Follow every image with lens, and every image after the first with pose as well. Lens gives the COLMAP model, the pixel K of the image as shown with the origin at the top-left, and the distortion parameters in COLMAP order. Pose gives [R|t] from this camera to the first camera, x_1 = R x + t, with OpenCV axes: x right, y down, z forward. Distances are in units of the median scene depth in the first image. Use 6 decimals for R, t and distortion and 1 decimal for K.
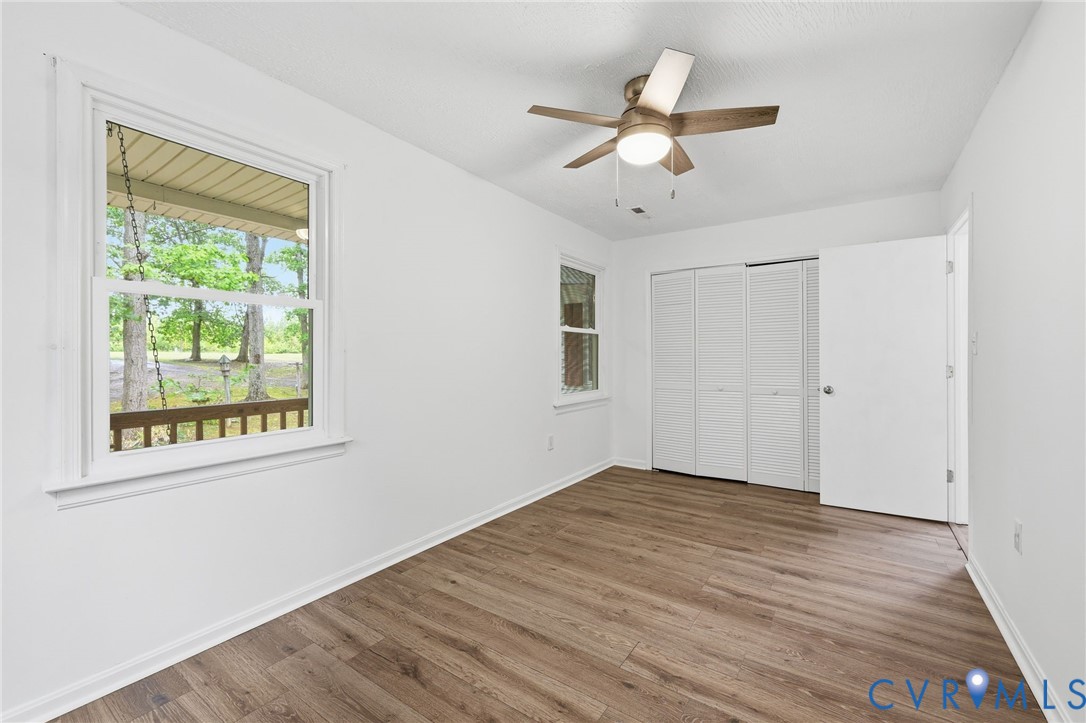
lens RADIAL K [[443.9, 0, 541.0], [0, 443.9, 357.0], [0, 0, 1]] dist [0.002723, 0.000481]
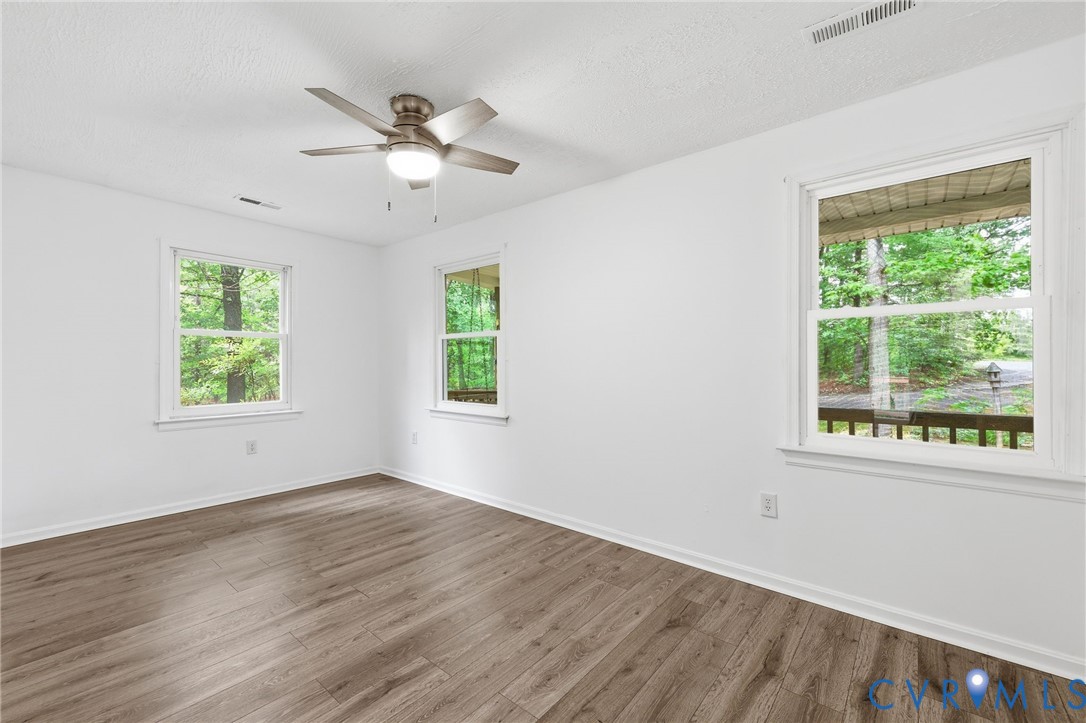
lens RADIAL K [[443.9, 0, 541.0], [0, 443.9, 357.0], [0, 0, 1]] dist [0.002723, 0.000481]
pose [[-0.077262, -0.014332, -0.996908, 0.935443], [-0.005291, 0.999888, -0.013964, -0.002797], [0.996997, 0.004196, -0.077329, 1.037256]]
